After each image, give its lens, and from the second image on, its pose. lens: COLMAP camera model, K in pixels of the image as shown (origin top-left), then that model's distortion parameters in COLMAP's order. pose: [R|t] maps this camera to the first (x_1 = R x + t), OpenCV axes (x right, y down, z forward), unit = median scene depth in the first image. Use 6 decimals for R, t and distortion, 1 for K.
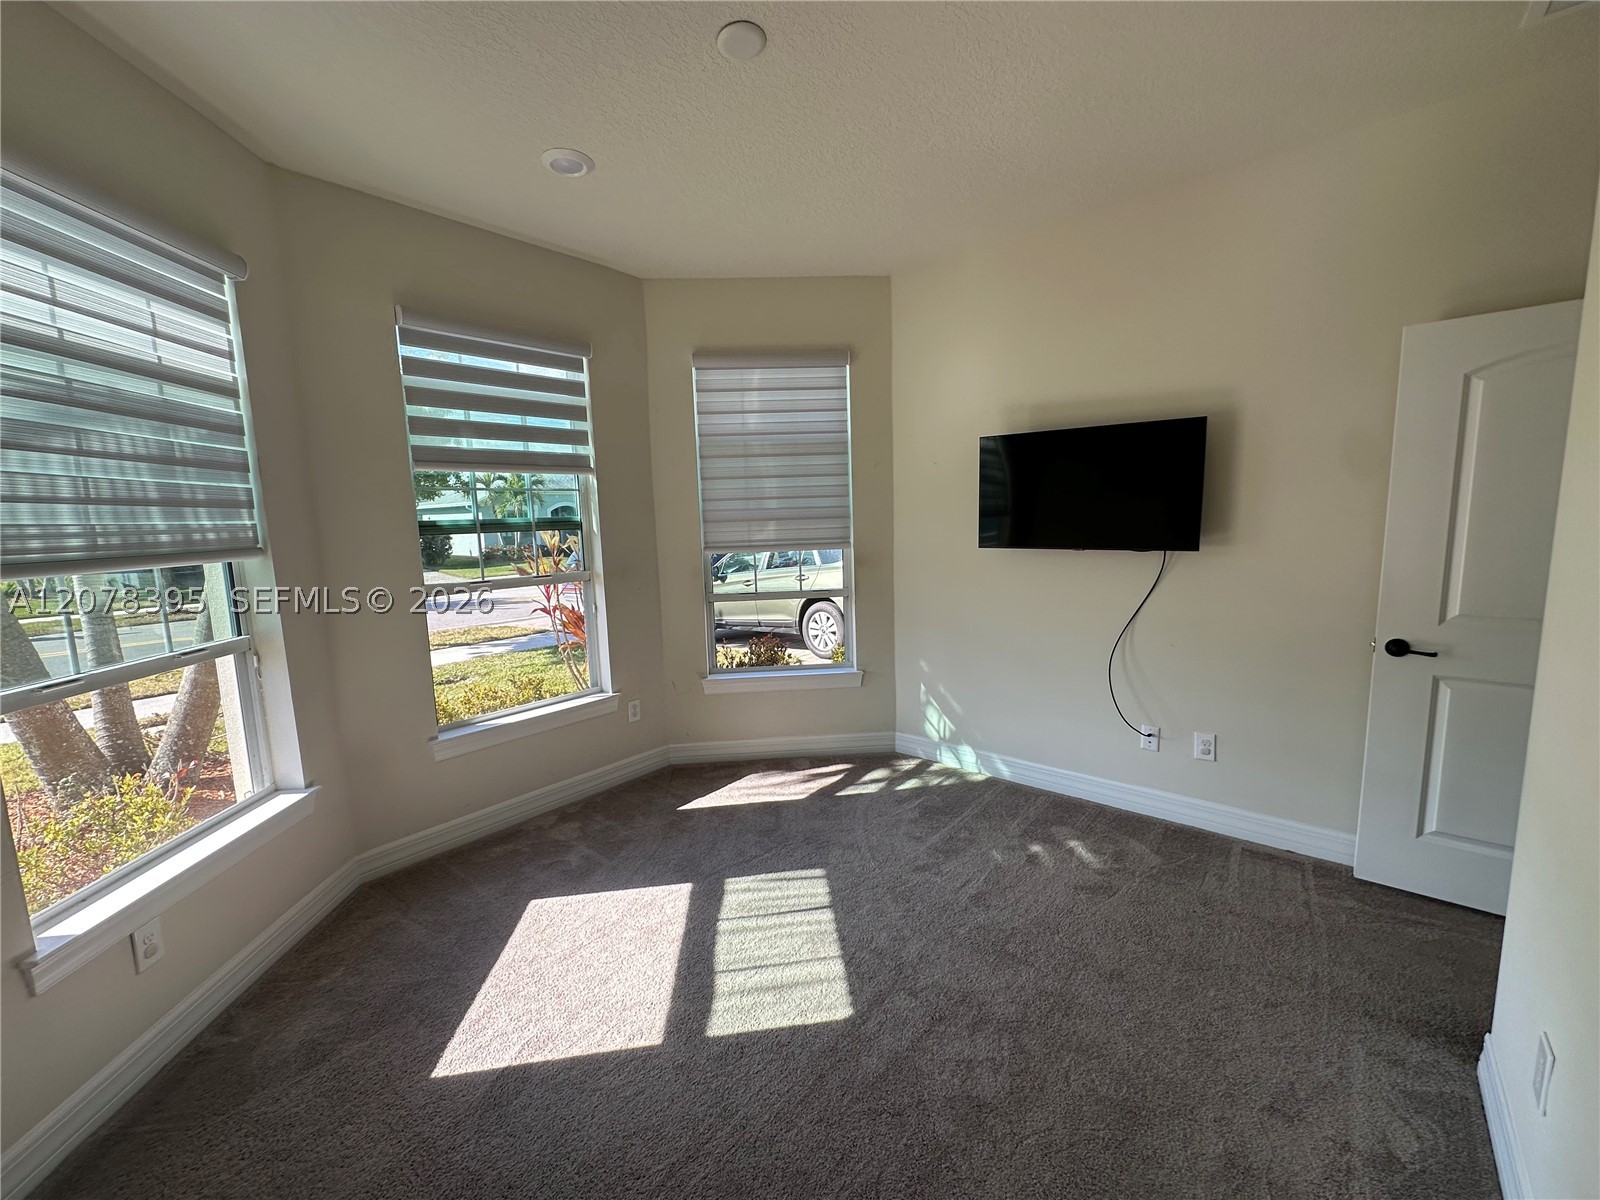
lens RADIAL K [[639.6, 0, 800.8], [0, 639.6, 601.0], [0, 0, 1]] dist [-0.001789, 0.000532]
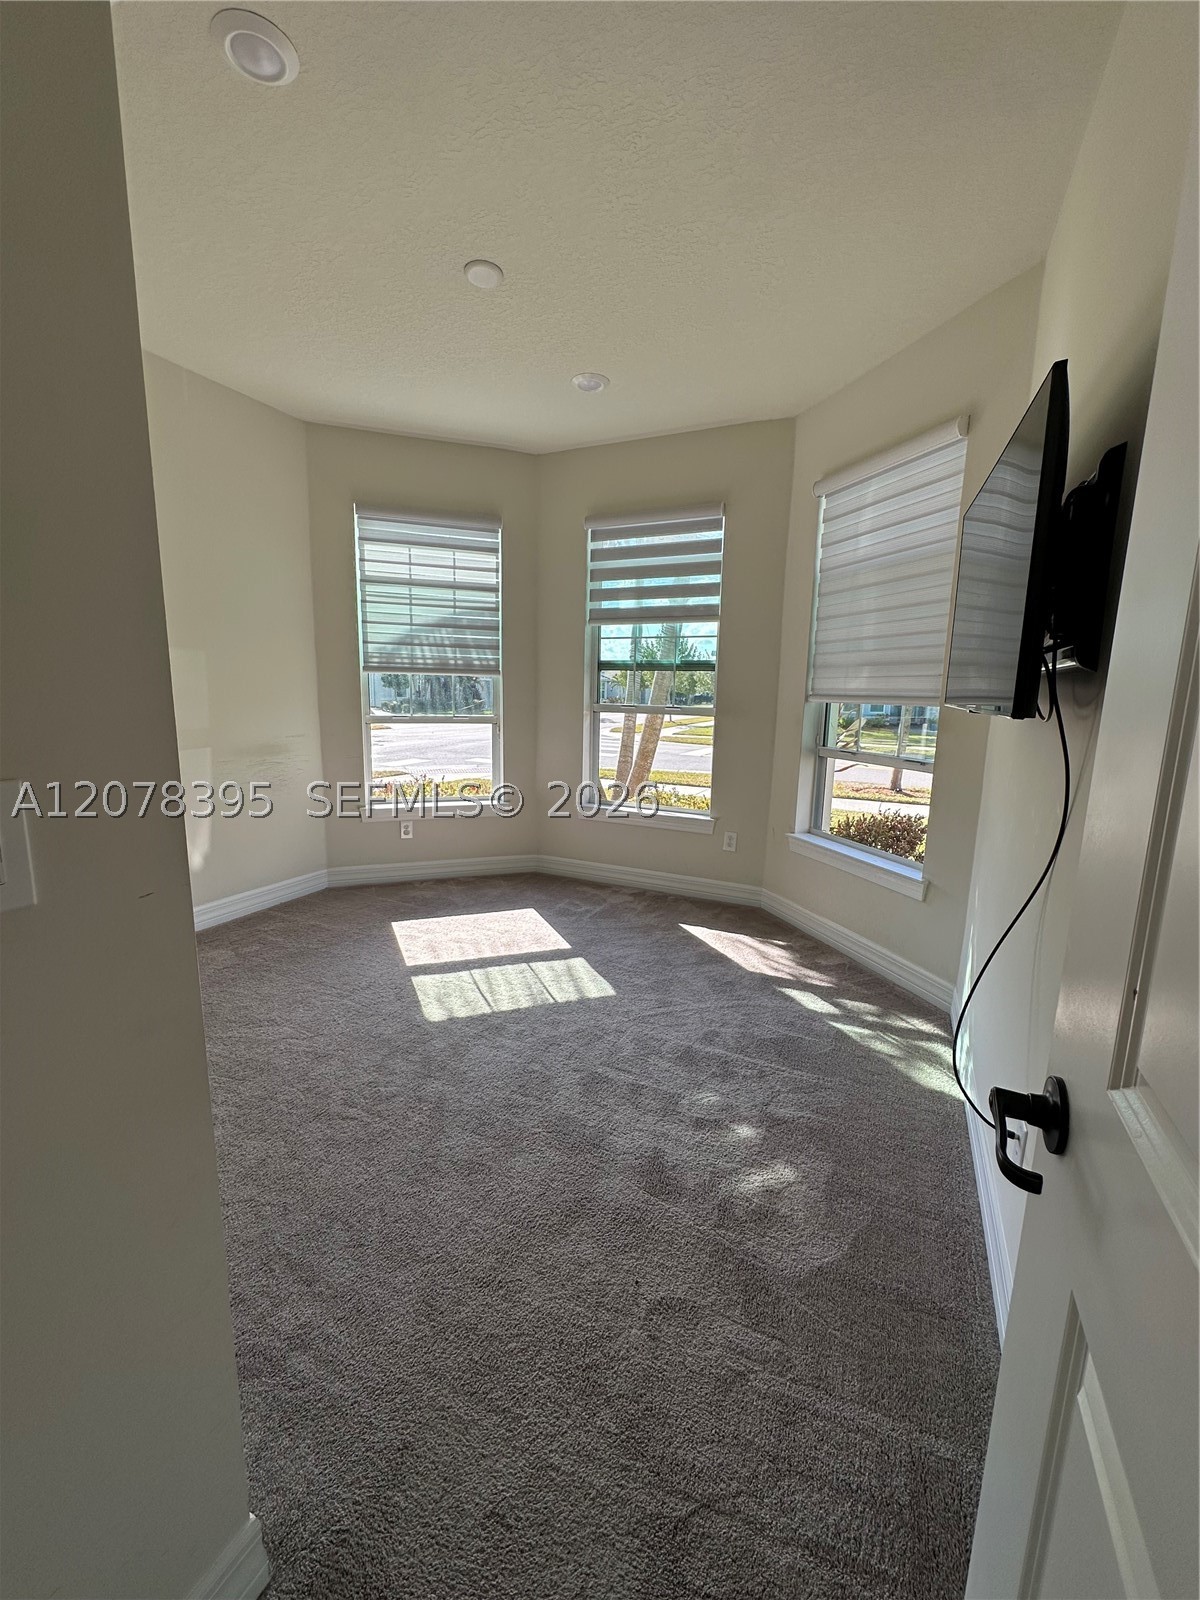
lens RADIAL K [[639.6, 0, 600.2], [0, 639.6, 799.3], [0, 0, 1]] dist [-0.001789, 0.000532]
pose [[0.270744, 0.199701, -0.941710, 0.895425], [-0.155052, 0.974520, 0.162081, -0.051081], [0.950083, 0.102131, 0.294809, 0.603329]]
